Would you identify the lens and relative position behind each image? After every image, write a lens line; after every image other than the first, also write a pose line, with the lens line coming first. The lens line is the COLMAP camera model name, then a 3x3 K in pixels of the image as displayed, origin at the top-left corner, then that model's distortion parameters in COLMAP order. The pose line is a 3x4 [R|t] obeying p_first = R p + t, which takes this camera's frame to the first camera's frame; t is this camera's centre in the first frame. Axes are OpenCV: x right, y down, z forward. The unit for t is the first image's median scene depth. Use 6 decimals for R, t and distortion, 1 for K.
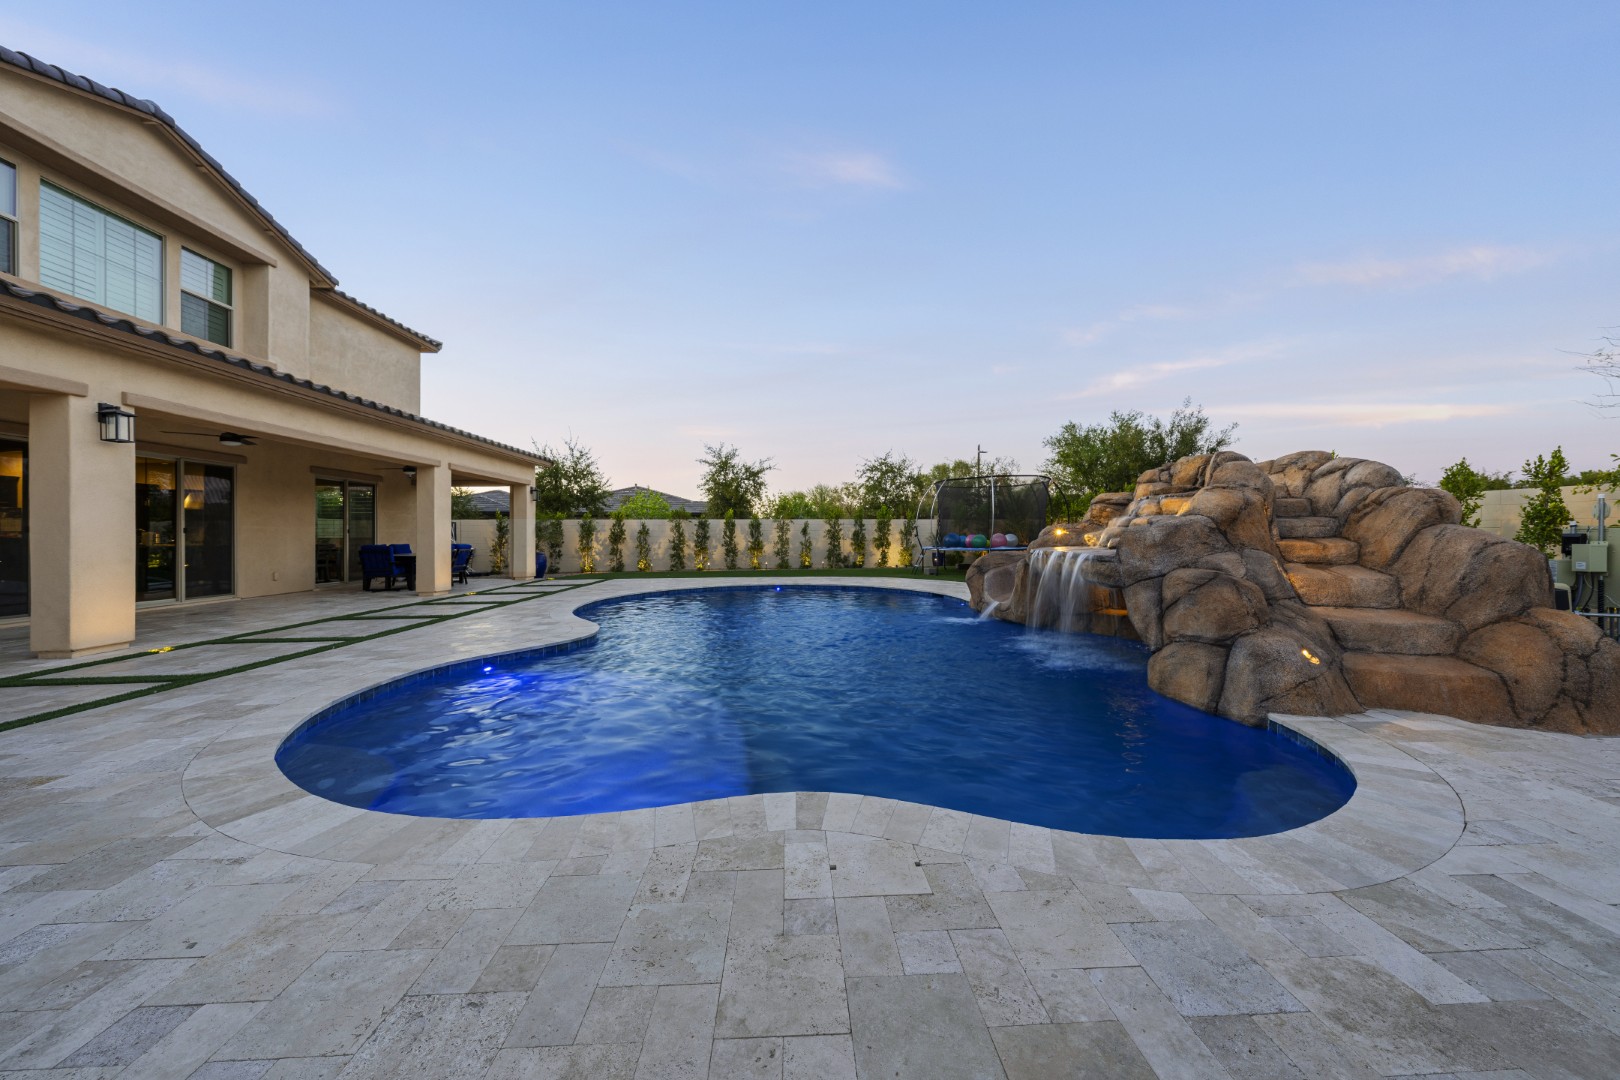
lens RADIAL K [[553.1, 0, 812.2], [0, 553.1, 537.4], [0, 0, 1]] dist [0.000303, -0.000034]
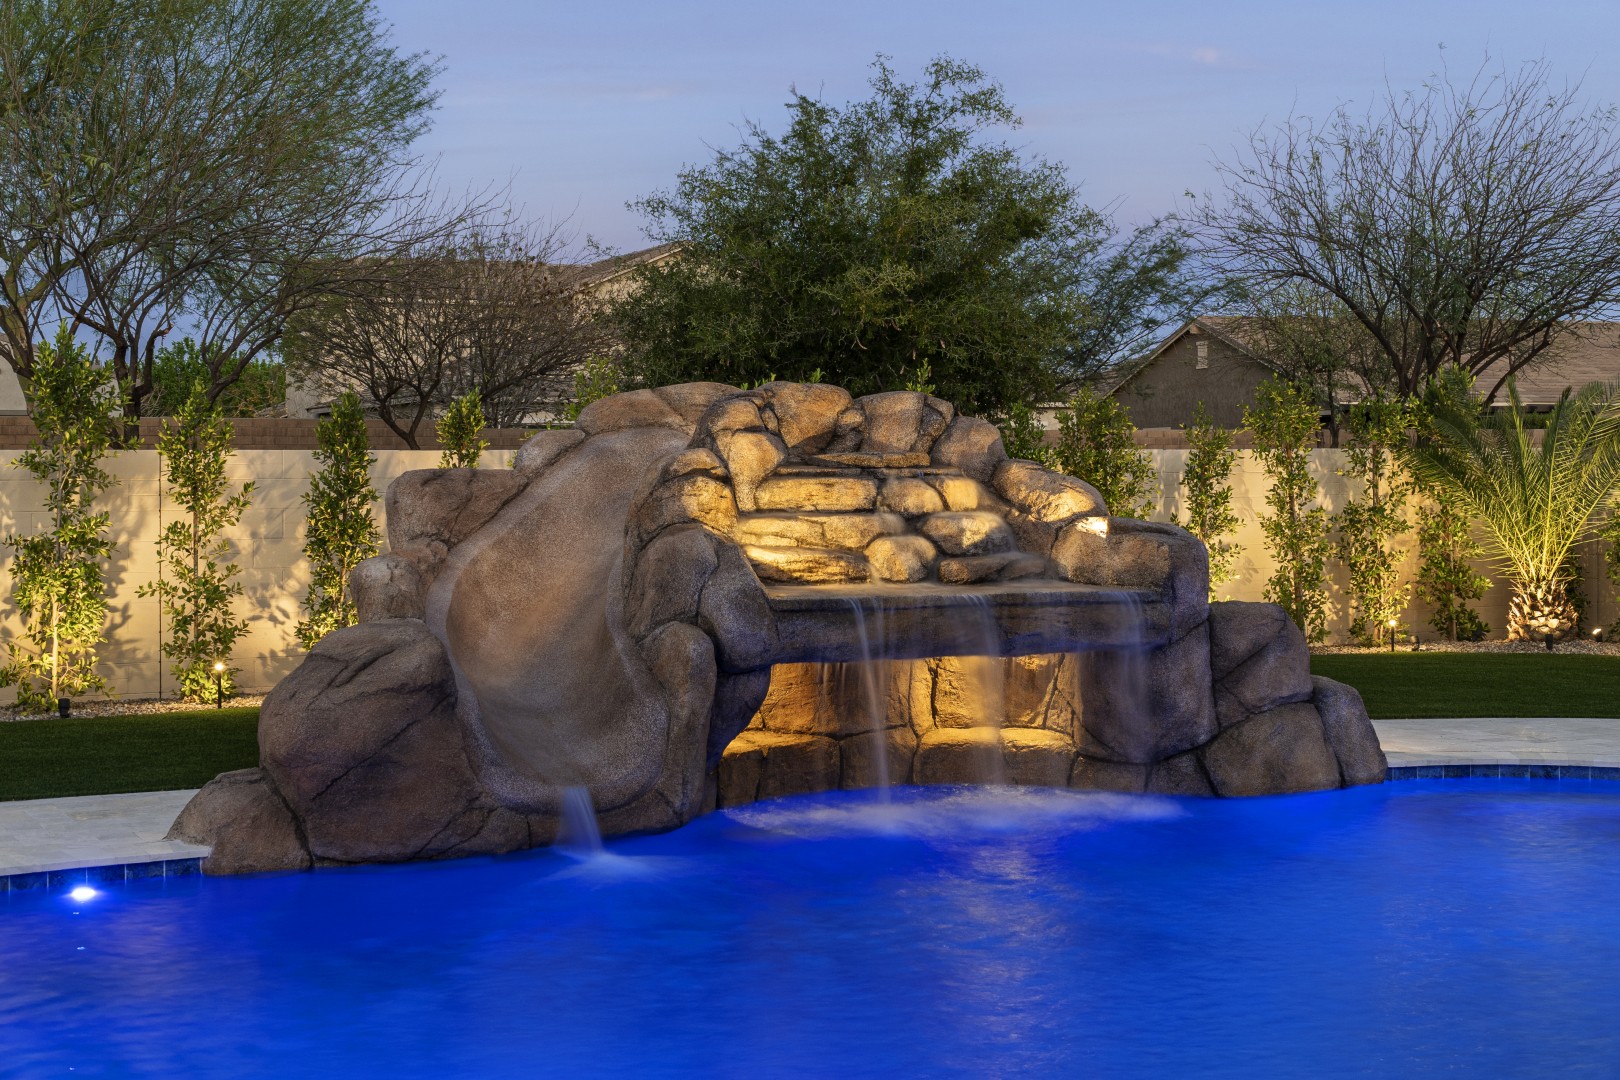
lens RADIAL K [[2363.7, 0, 816.0], [0, 2363.7, 504.0], [0, 0, 1]] dist [0.094052, -0.074299]
pose [[-0.418306, -0.007222, 0.908277, -1.257850], [0.009919, 0.999872, 0.012518, -0.074835], [-0.908252, 0.014245, -0.418181, 1.994520]]
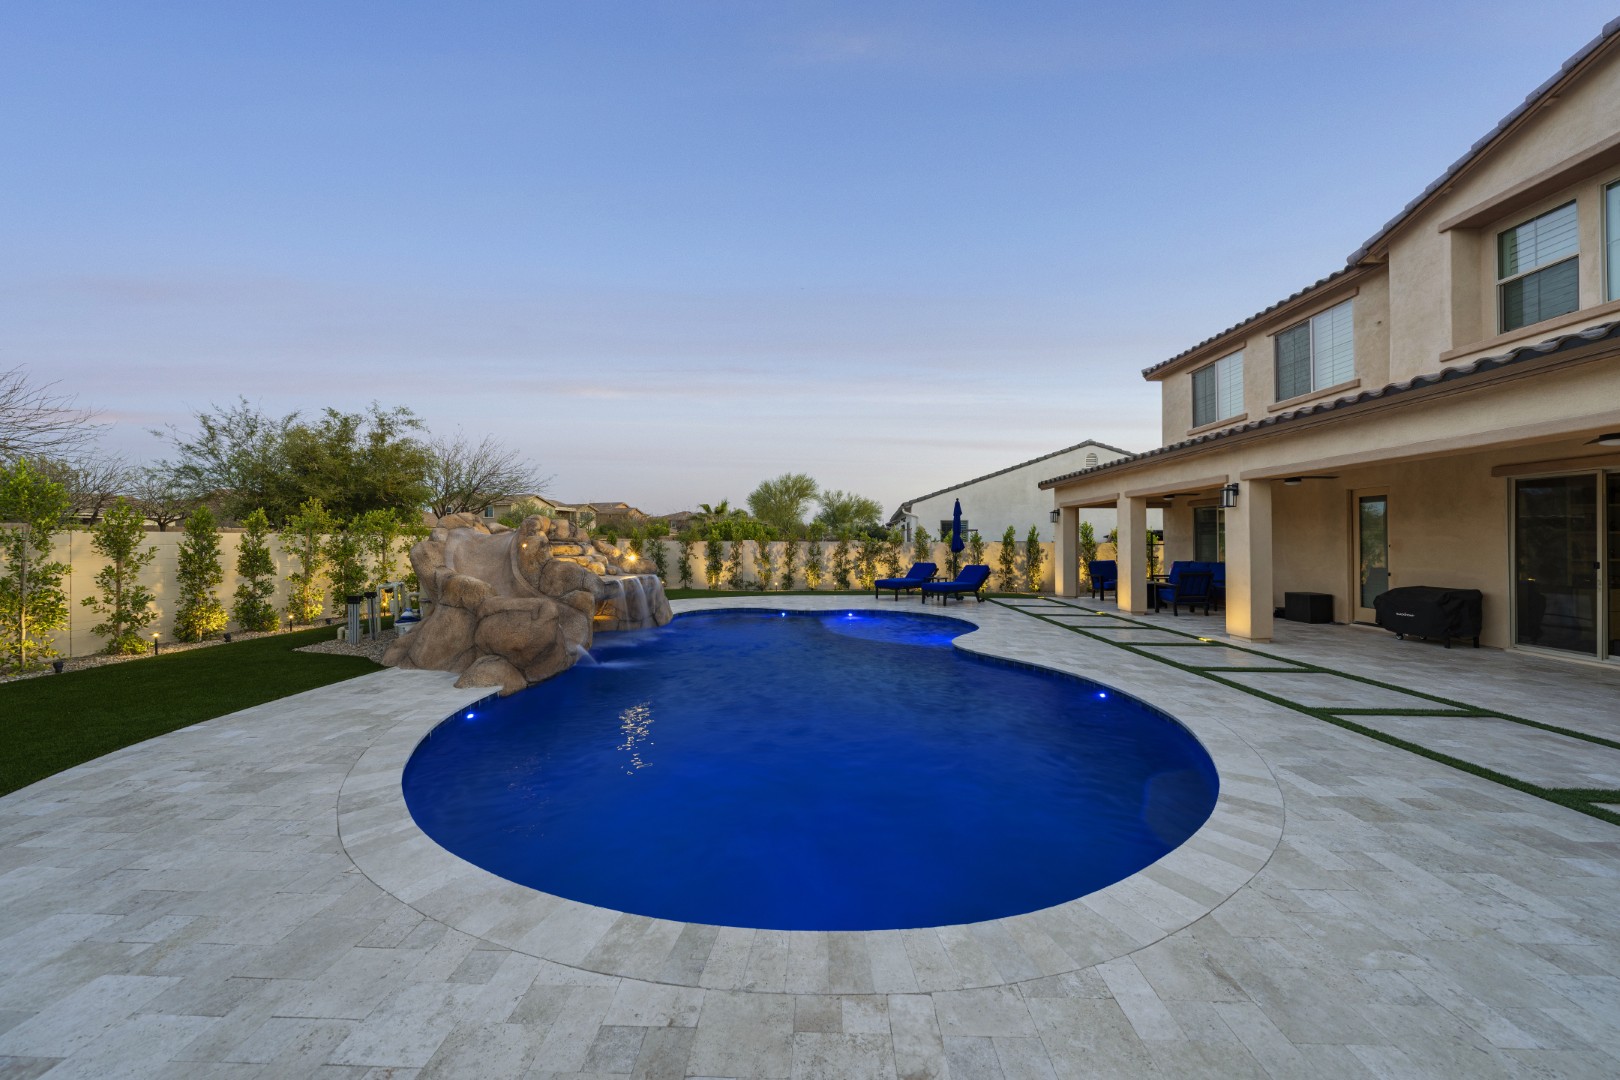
lens RADIAL K [[553.1, 0, 812.2], [0, 553.1, 537.4], [0, 0, 1]] dist [0.000303, -0.000034]
pose [[-0.997885, 0.001819, 0.064973, -0.169265], [0.001432, 0.999981, -0.005994, -0.082744], [-0.064983, -0.005888, -0.997869, 2.679605]]
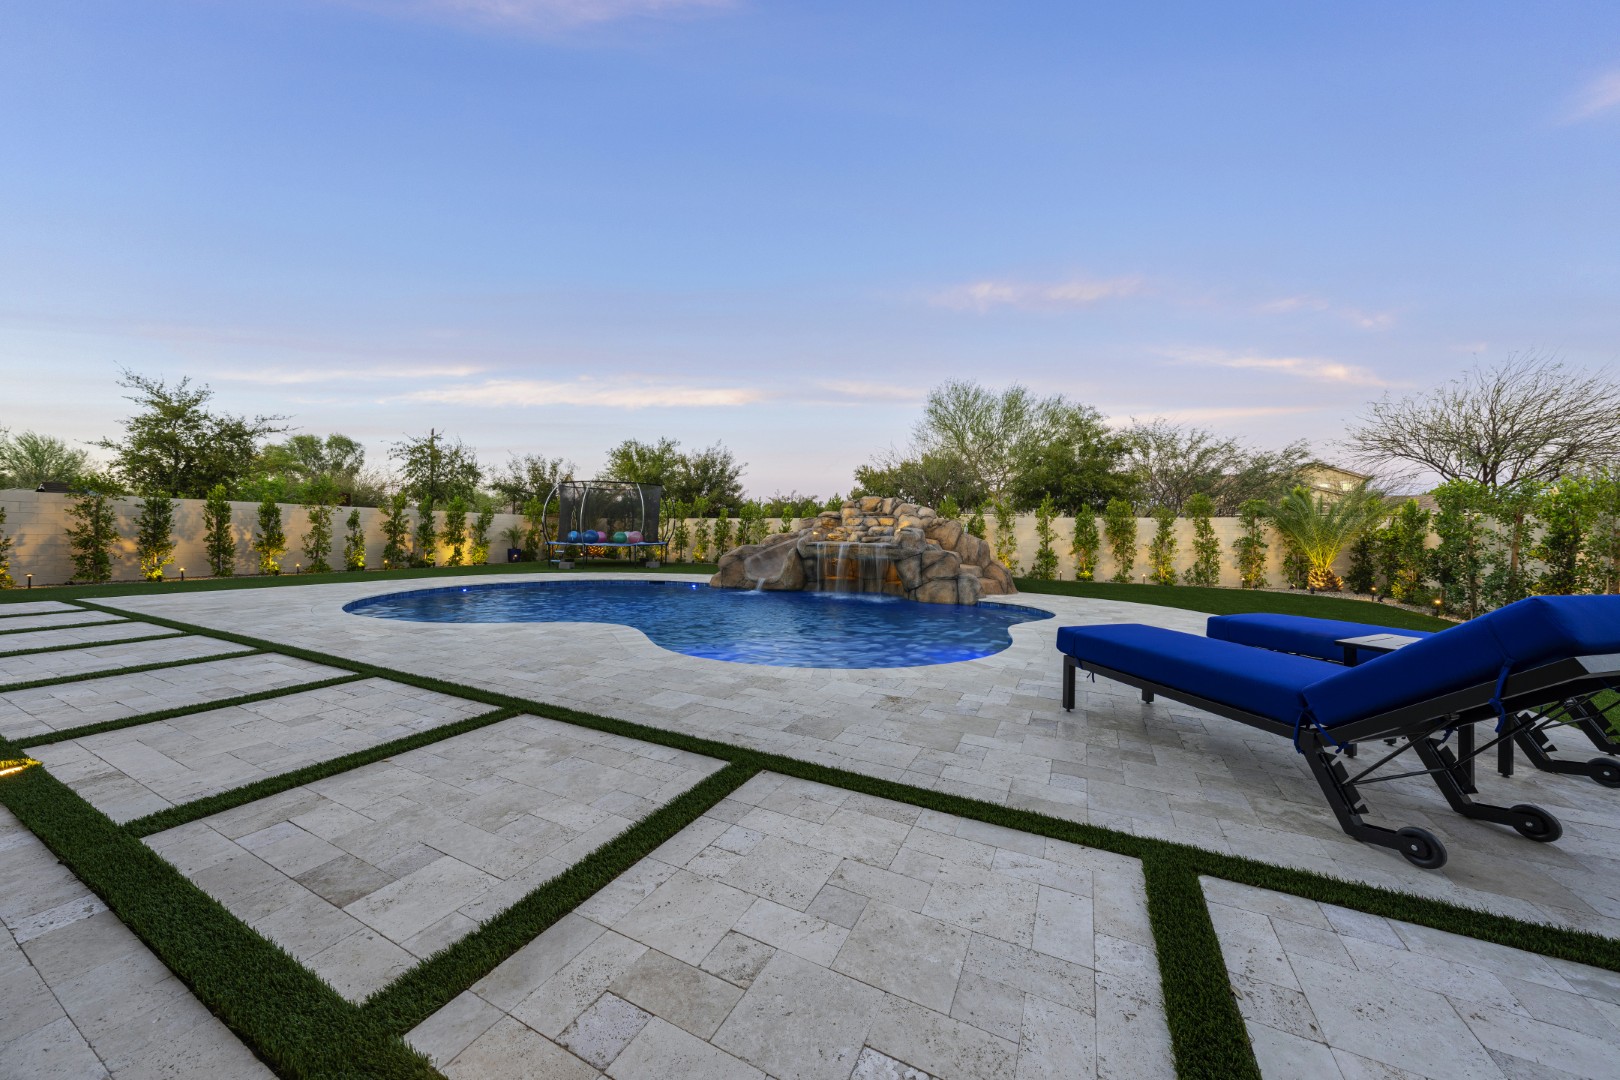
lens RADIAL K [[550.5, 0, 813.1], [0, 550.5, 540.8], [0, 0, 1]] dist [0.000190, -0.000090]
pose [[0.485896, 0.002164, 0.874014, -1.270232], [-0.013055, 0.999903, 0.004783, 0.007614], [-0.873919, -0.013734, 0.485878, 0.223116]]
